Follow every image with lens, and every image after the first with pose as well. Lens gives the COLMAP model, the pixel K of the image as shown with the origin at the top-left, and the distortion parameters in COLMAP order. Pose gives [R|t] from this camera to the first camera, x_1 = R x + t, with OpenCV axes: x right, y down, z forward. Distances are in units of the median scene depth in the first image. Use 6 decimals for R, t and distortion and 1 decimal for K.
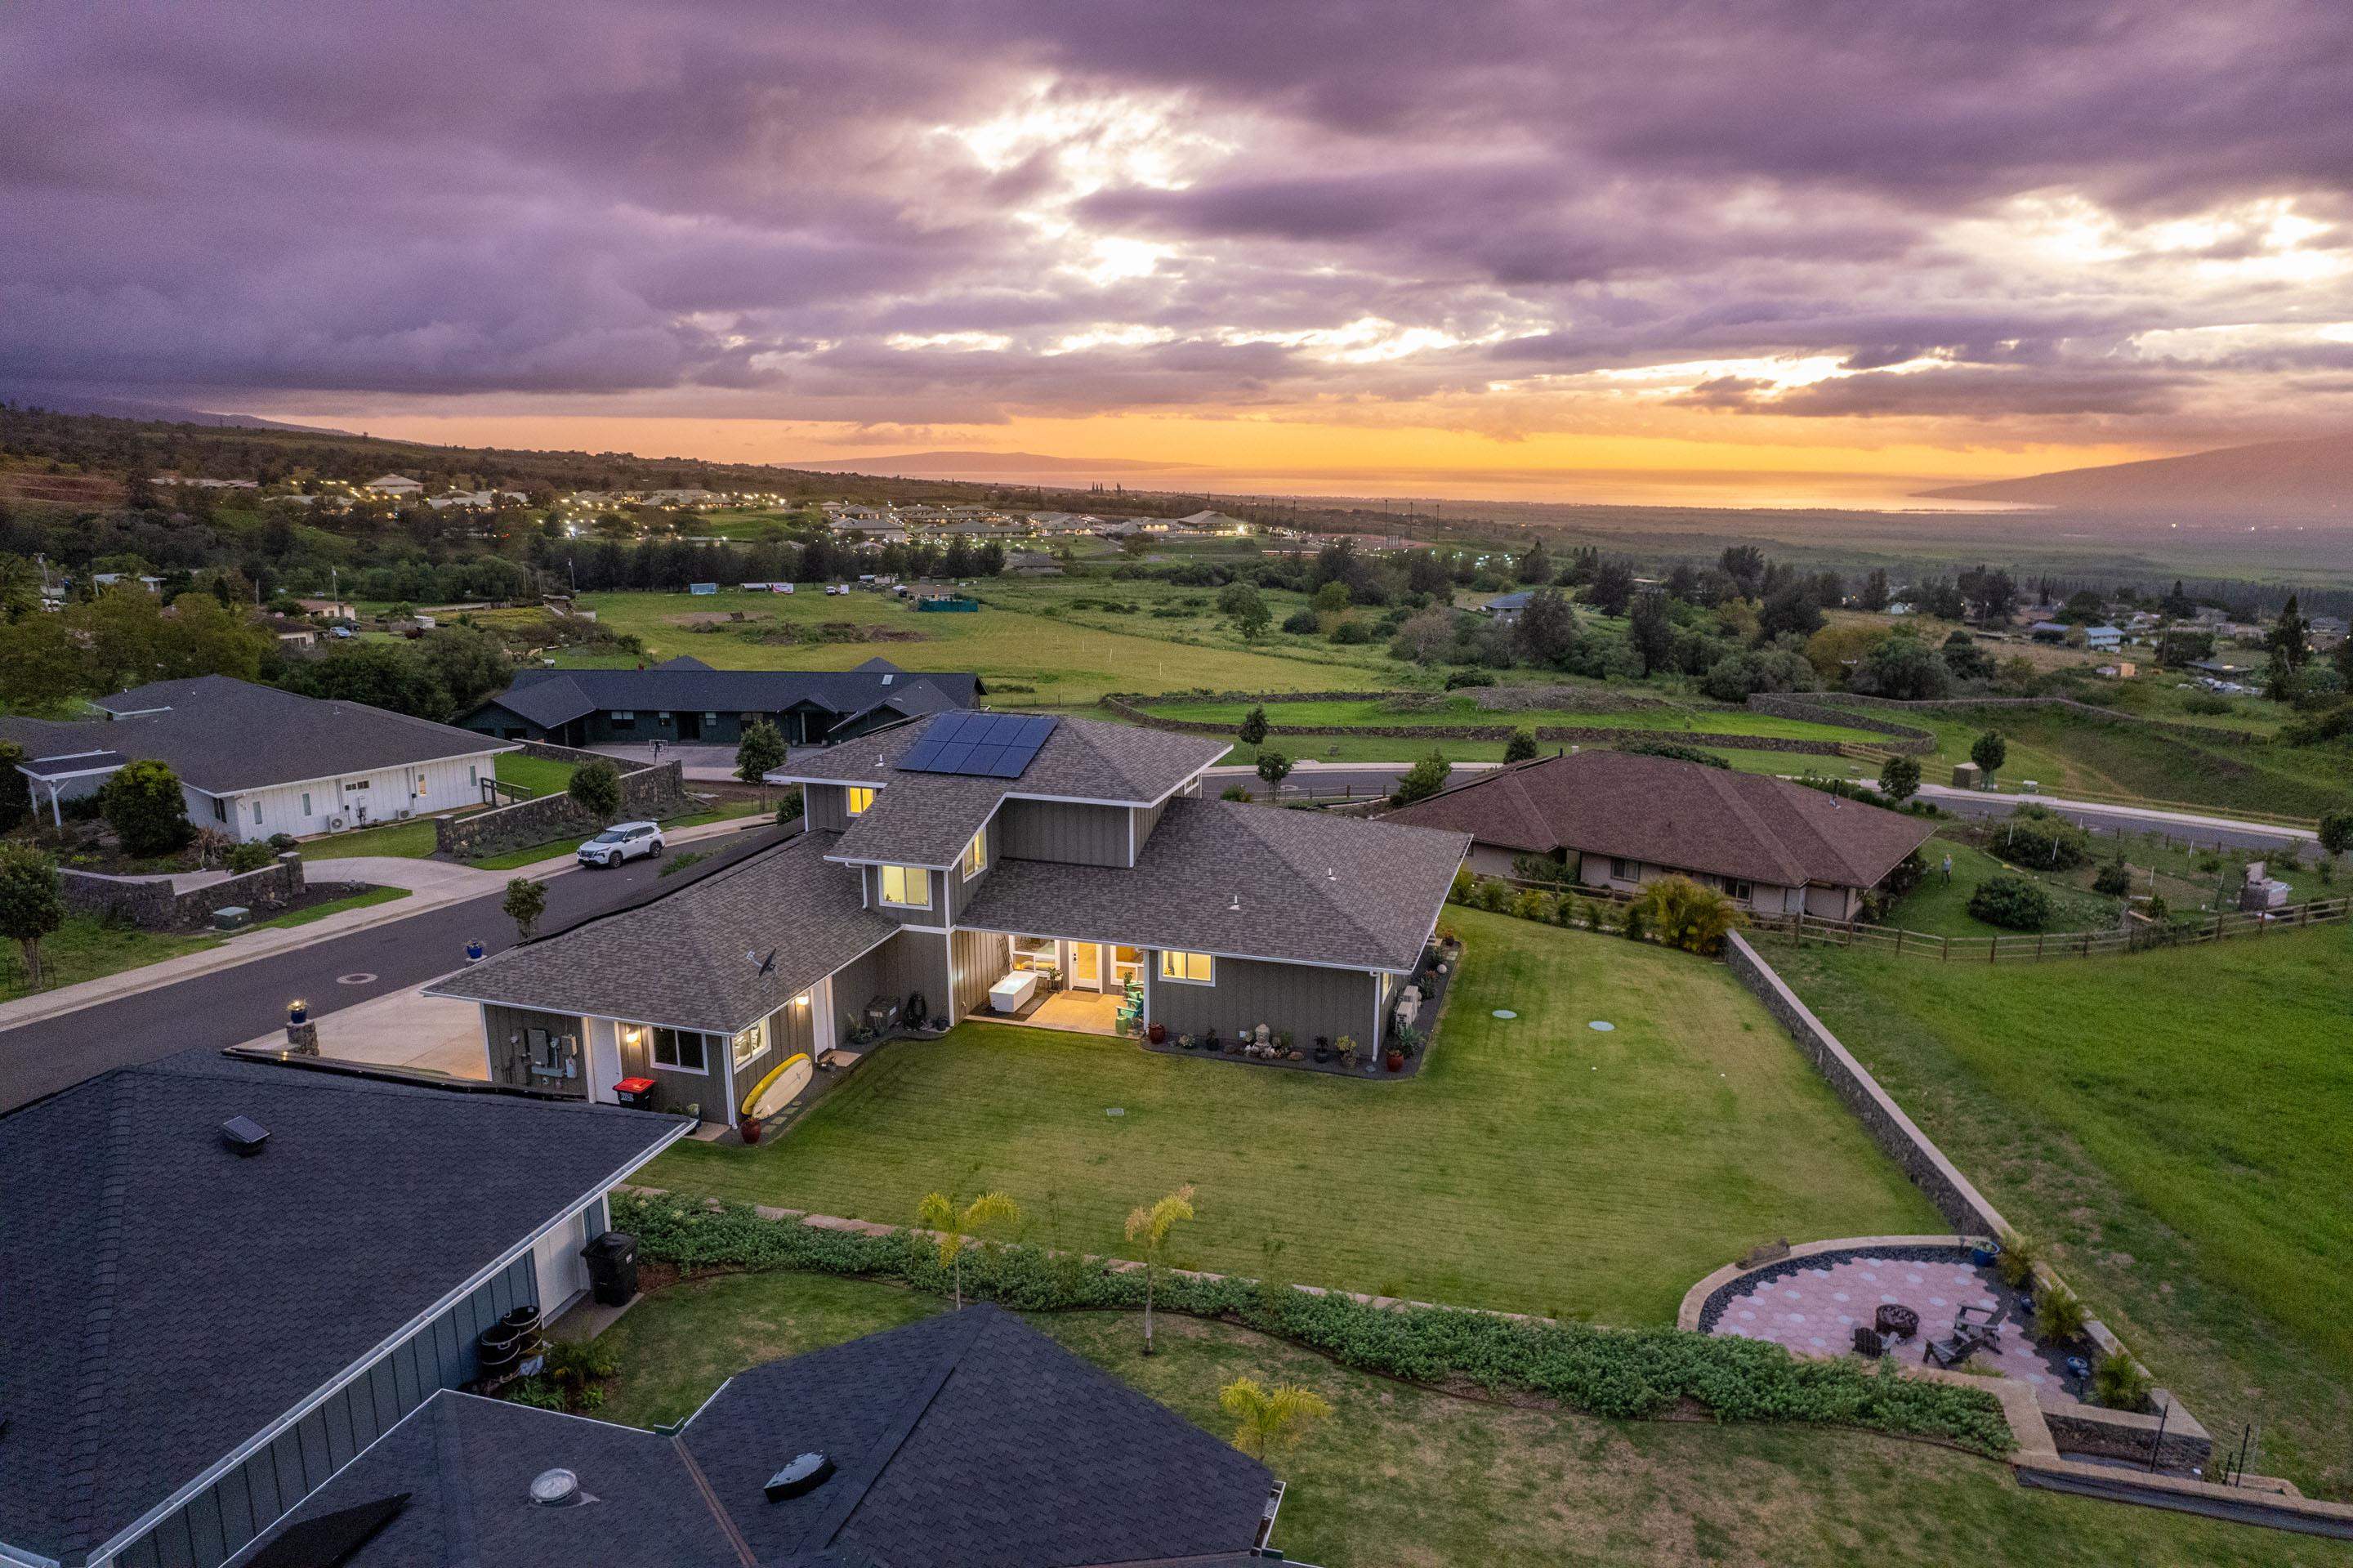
lens RADIAL K [[1505.0, 0, 1201.8], [0, 1505.0, 777.3], [0, 0, 1]] dist [-0.061338, 0.047358]
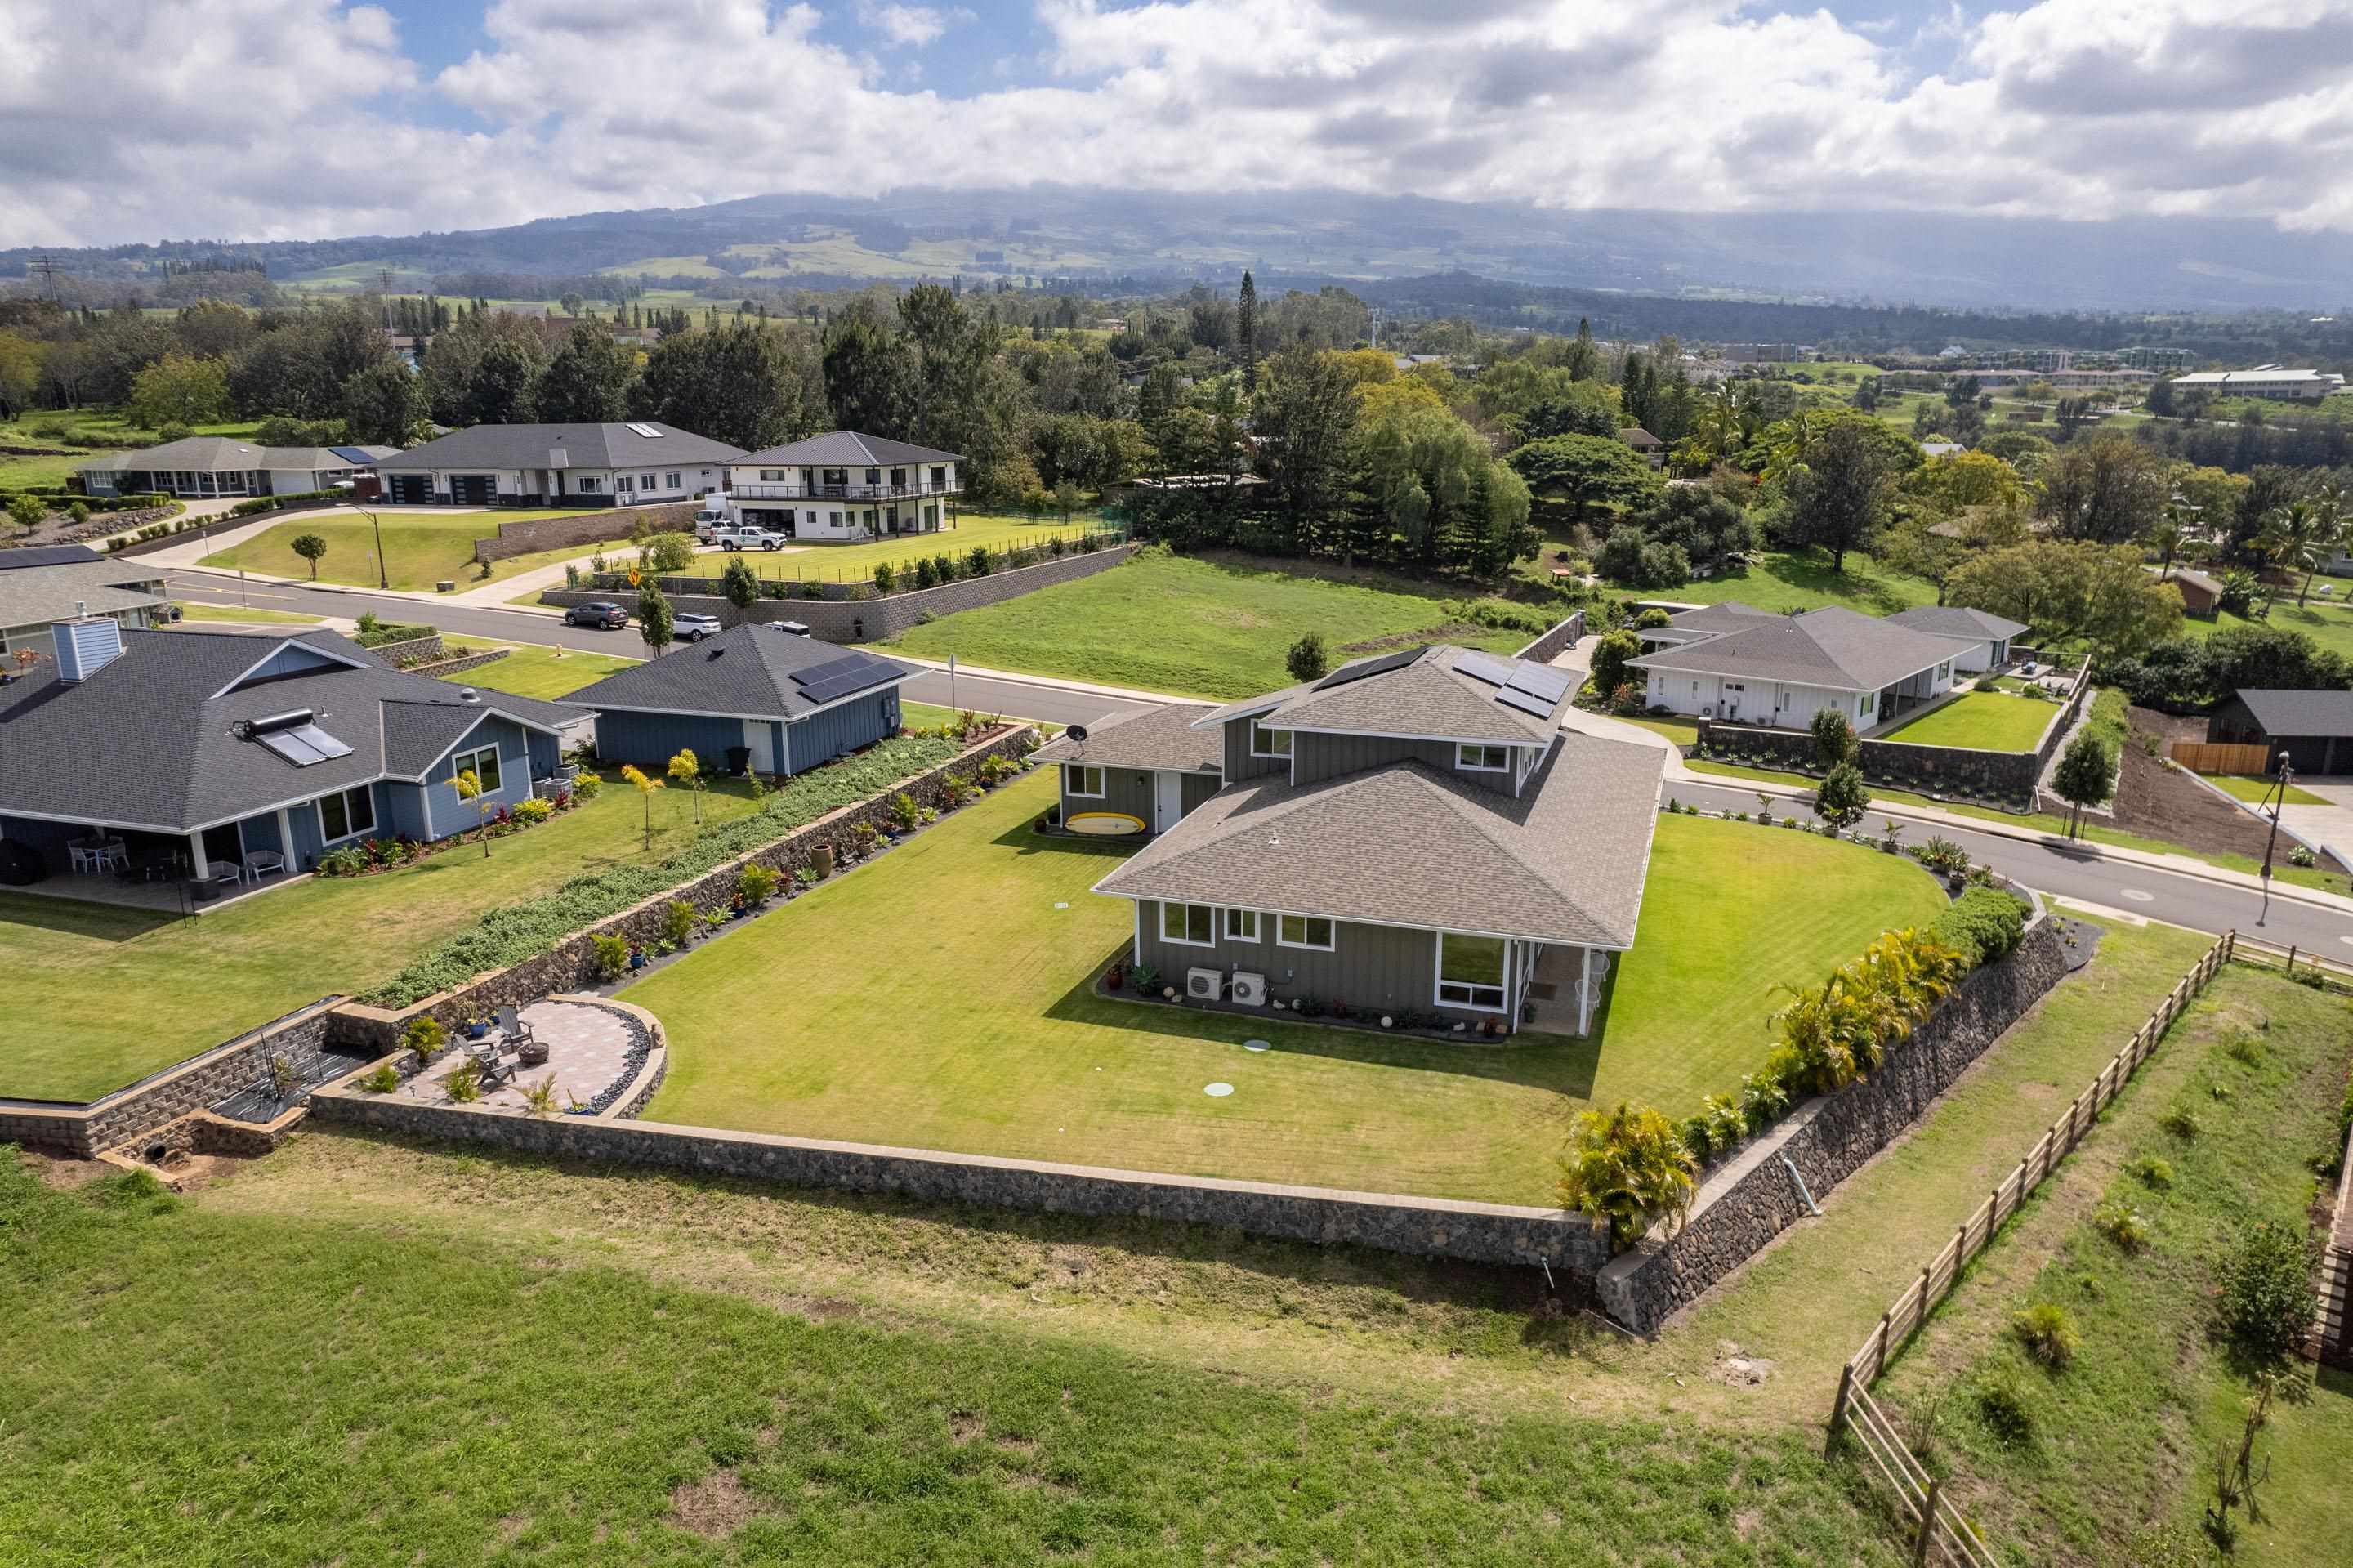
lens RADIAL K [[1505.0, 0, 1201.8], [0, 1505.0, 777.3], [0, 0, 1]] dist [-0.061338, 0.047358]
pose [[-0.056808, 0.235002, -0.970333, 0.190394], [-0.211233, 0.947072, 0.241735, -0.037064], [0.975783, 0.218699, -0.004161, 0.173614]]
